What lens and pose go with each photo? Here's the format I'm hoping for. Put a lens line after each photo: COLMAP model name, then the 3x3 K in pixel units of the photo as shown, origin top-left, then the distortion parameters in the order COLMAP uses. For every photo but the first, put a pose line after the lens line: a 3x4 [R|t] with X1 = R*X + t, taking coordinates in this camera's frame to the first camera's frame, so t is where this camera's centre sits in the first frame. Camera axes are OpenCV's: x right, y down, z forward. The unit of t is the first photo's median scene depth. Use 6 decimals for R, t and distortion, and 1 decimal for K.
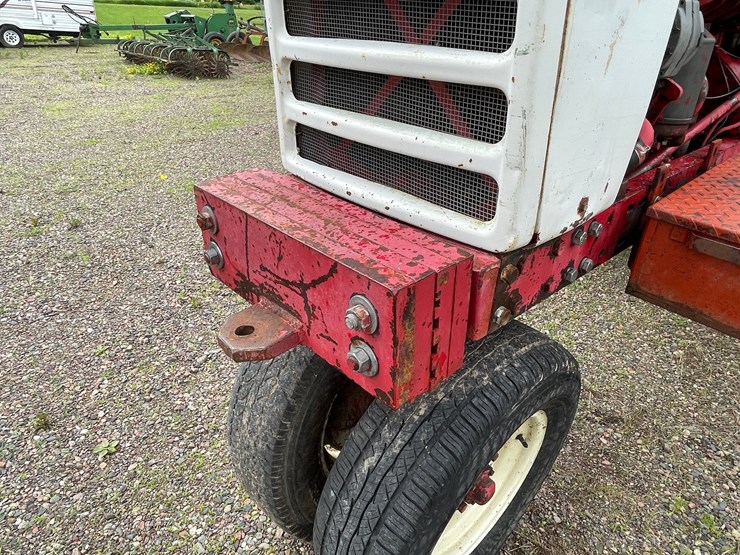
lens RADIAL K [[502.2, 0, 363.3], [0, 502.2, 273.2], [0, 0, 1]] dist [-0.001329, -0.001664]
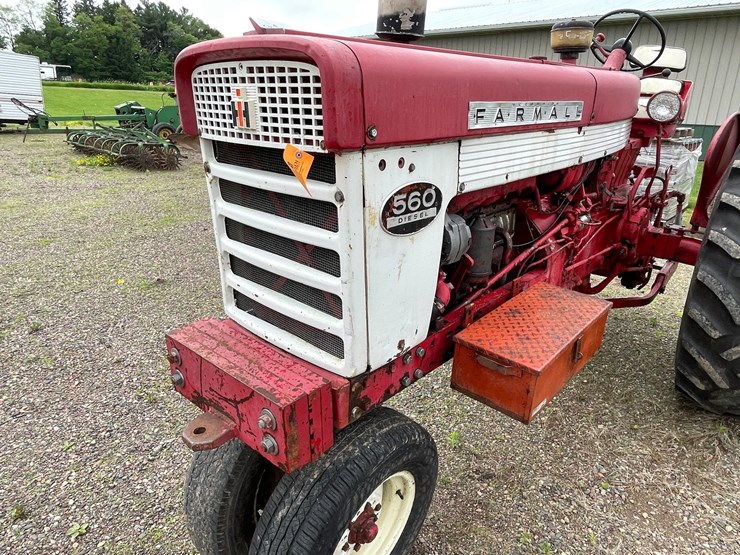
lens RADIAL K [[502.5, 0, 371.2], [0, 502.5, 270.5], [0, 0, 1]] dist [-0.001847, -0.001405]
pose [[0.993256, -0.026010, 0.112990, 0.071449], [0.041896, 0.989182, -0.140585, -0.072501], [-0.108111, 0.144370, 0.983600, -0.361055]]
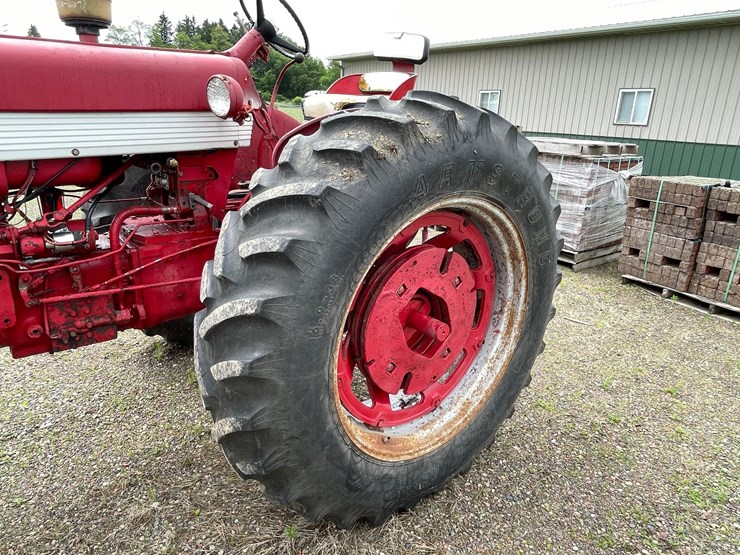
lens RADIAL K [[503.5, 0, 363.2], [0, 503.5, 270.1], [0, 0, 1]] dist [-0.001716, -0.000788]
pose [[0.997742, 0.043263, -0.051363, 1.594820], [-0.051391, 0.984231, -0.169260, -0.169107], [0.043231, 0.171517, 0.984232, -0.085908]]
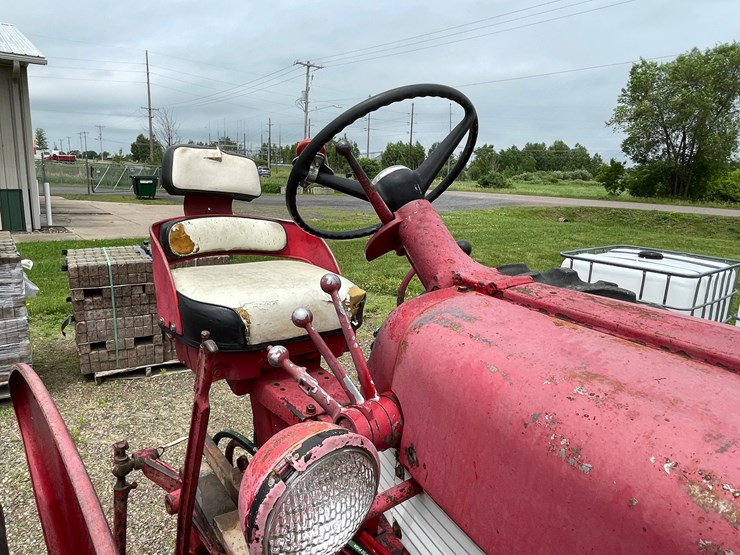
lens RADIAL K [[502.2, 0, 363.3], [0, 502.2, 273.2], [0, 0, 1]] dist [-0.001329, -0.001664]
pose [[0.034487, -0.218455, 0.975237, 0.571296], [0.424007, 0.886841, 0.183660, -1.134256], [-0.905002, 0.407173, 0.123211, 1.221764]]
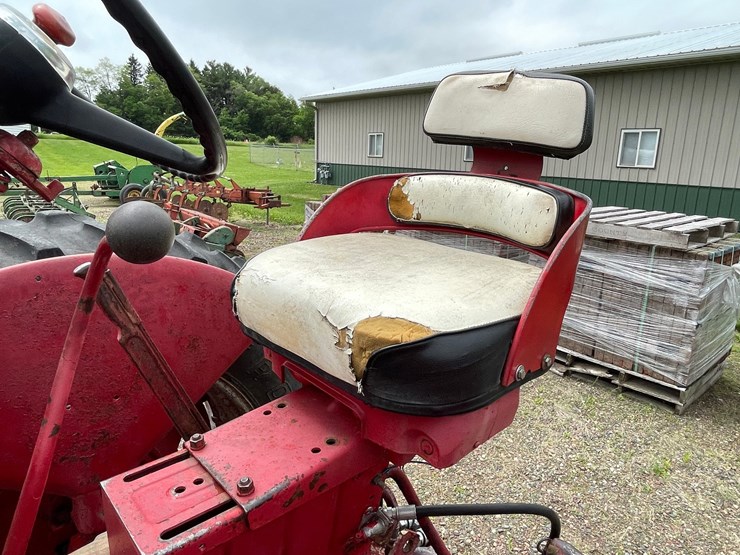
lens RADIAL K [[502.5, 0, 371.2], [0, 502.5, 270.5], [0, 0, 1]] dist [-0.001847, -0.001405]
pose [[0.999960, 0.006760, 0.005783, 1.426361], [-0.005213, 0.972031, -0.234796, -0.897527], [-0.007209, 0.234757, 0.972027, 0.952055]]
